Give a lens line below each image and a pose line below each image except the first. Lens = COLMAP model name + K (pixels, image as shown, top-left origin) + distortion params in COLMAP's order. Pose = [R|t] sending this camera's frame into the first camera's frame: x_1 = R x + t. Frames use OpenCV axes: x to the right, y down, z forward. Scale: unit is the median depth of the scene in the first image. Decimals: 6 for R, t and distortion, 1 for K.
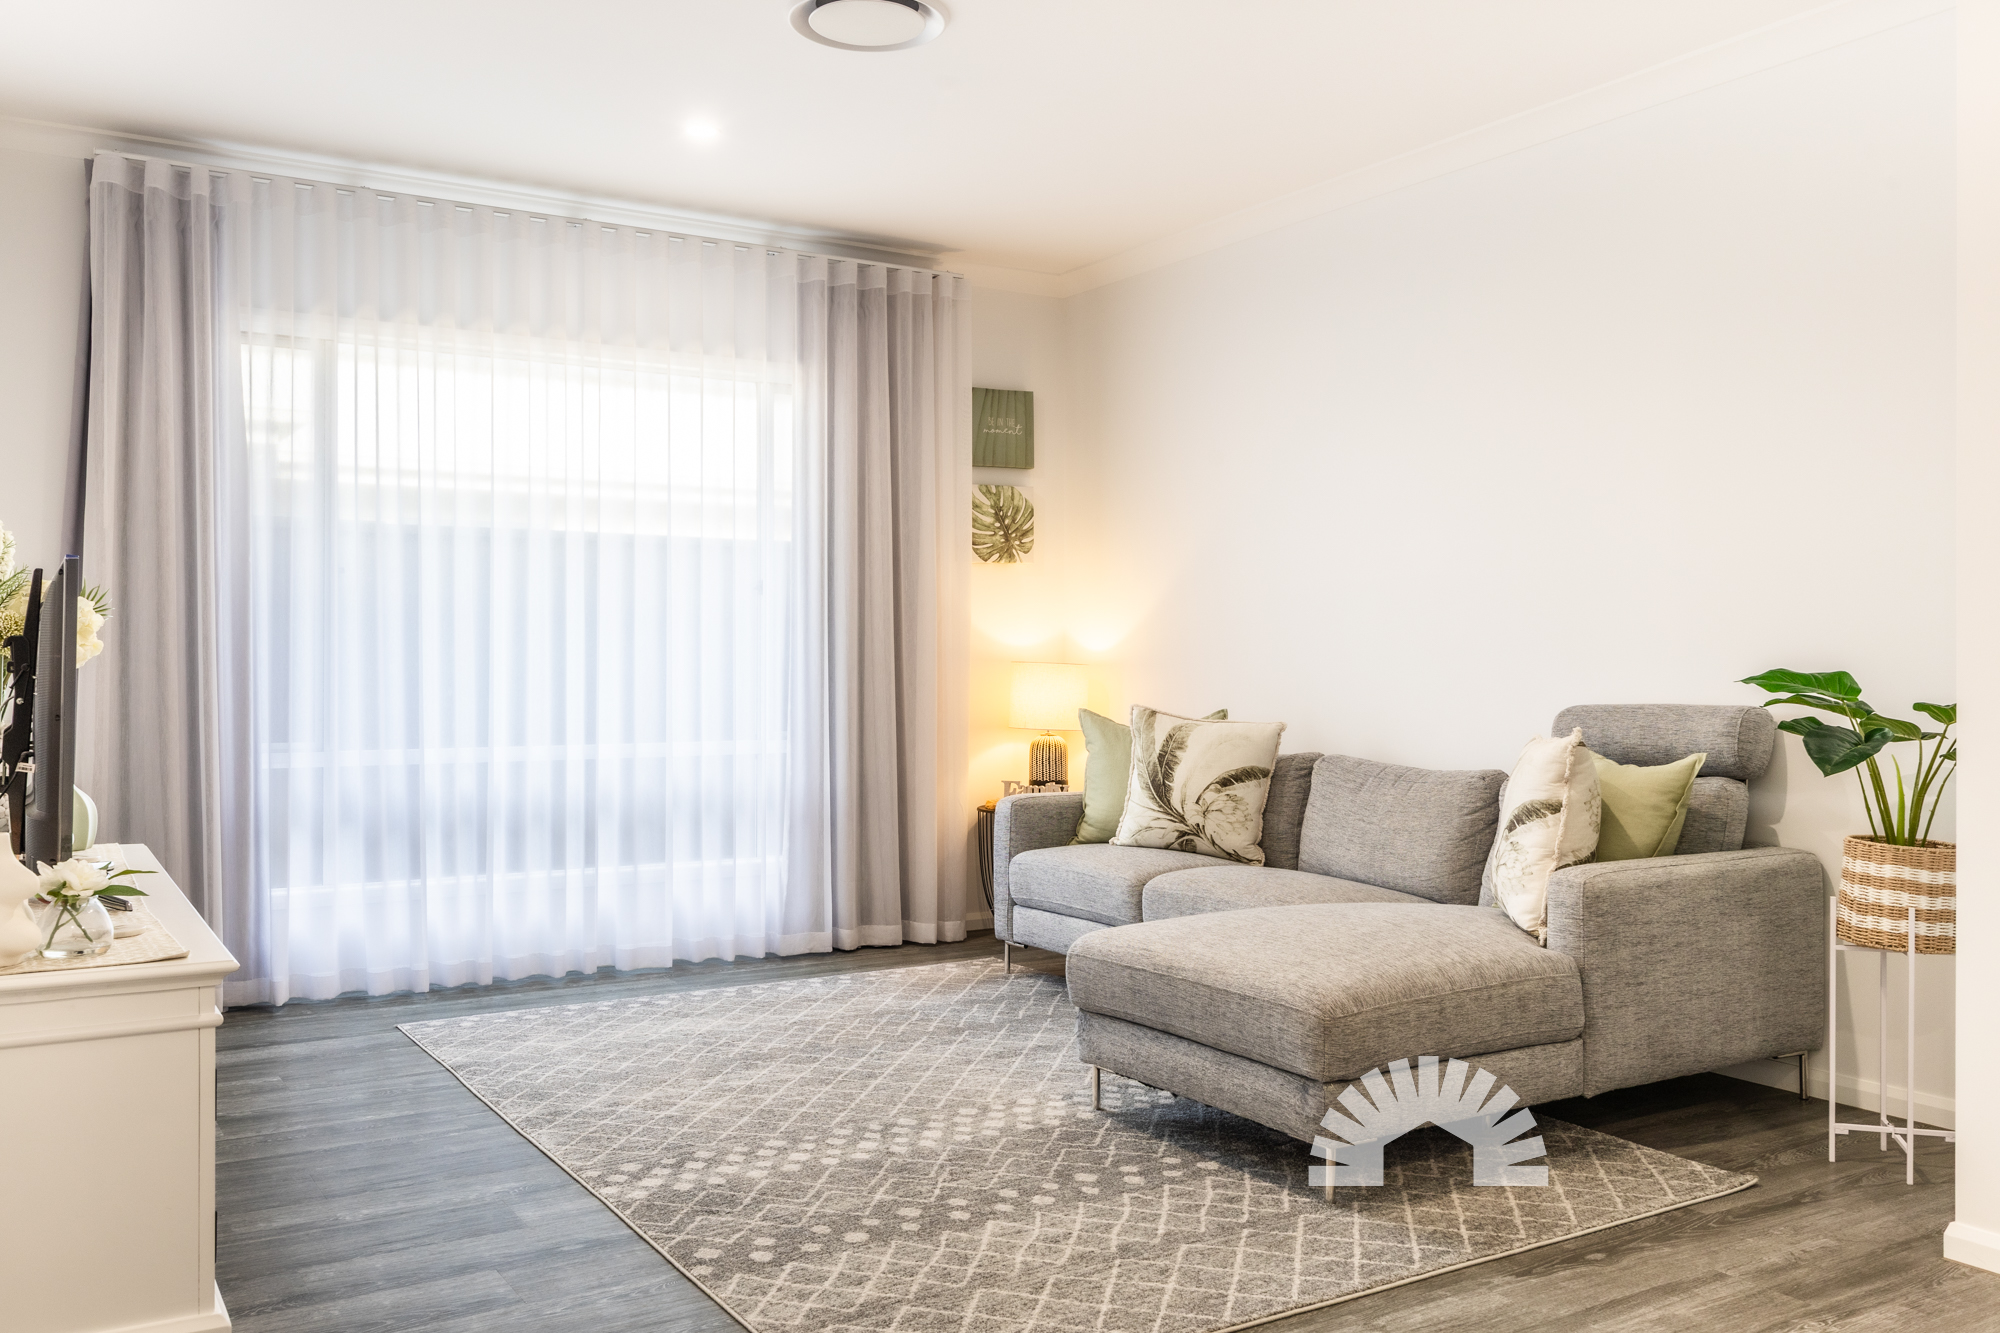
lens RADIAL K [[1641.2, 0, 999.5], [0, 1641.2, 666.7], [0, 0, 1]] dist [-0.008958, -0.001041]
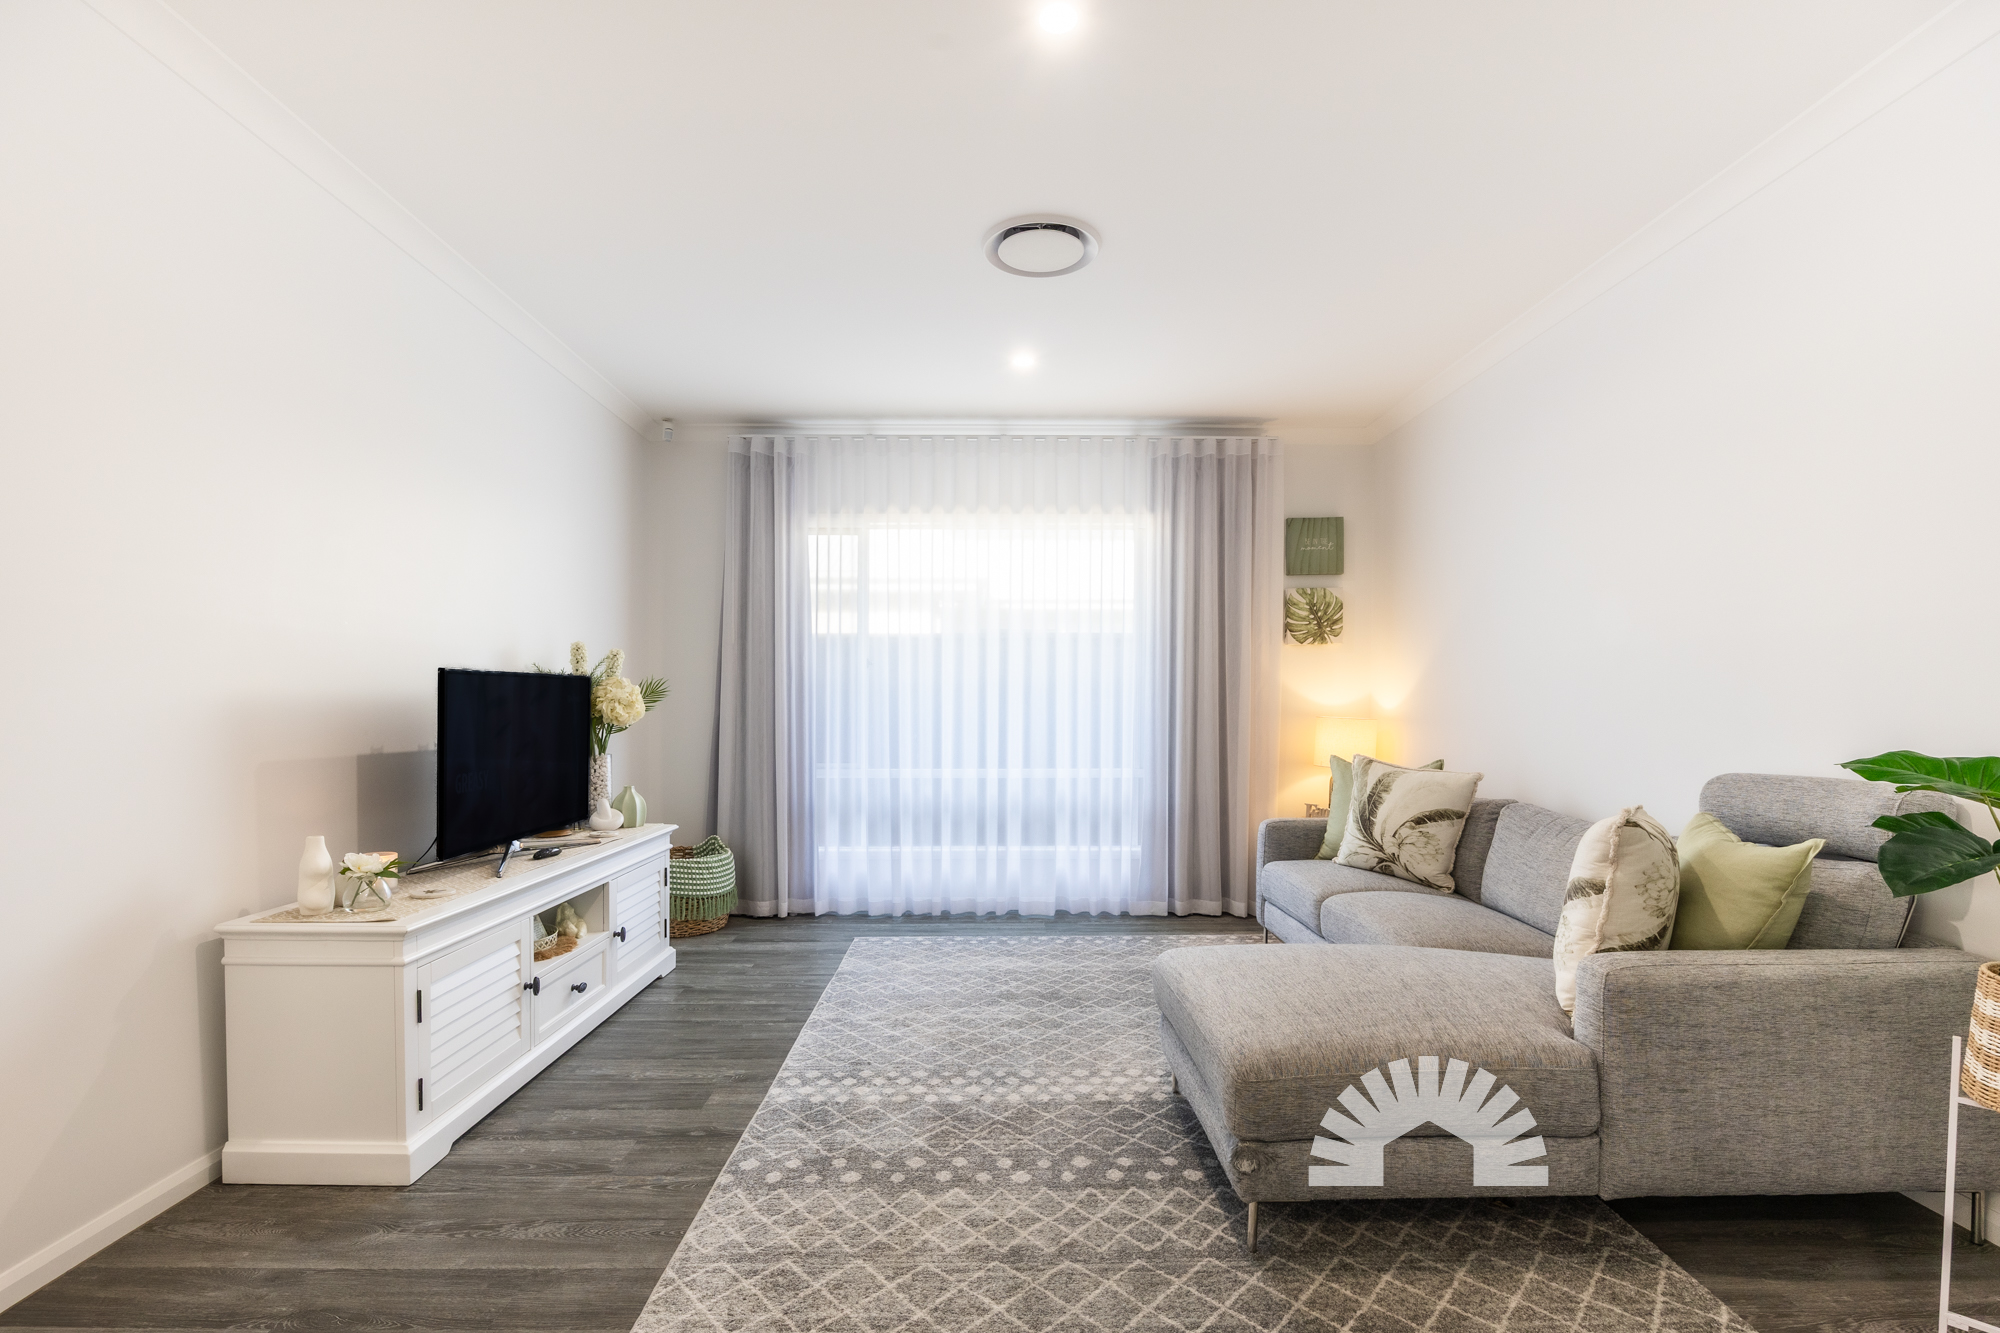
lens RADIAL K [[935.2, 0, 995.4], [0, 935.2, 720.9], [0, 0, 1]] dist [-0.020116, 0.002950]
pose [[0.858776, 0.009618, -0.512261, 0.221286], [-0.001023, 0.999854, 0.017058, -0.015525], [0.512350, -0.014125, 0.858661, 0.246110]]
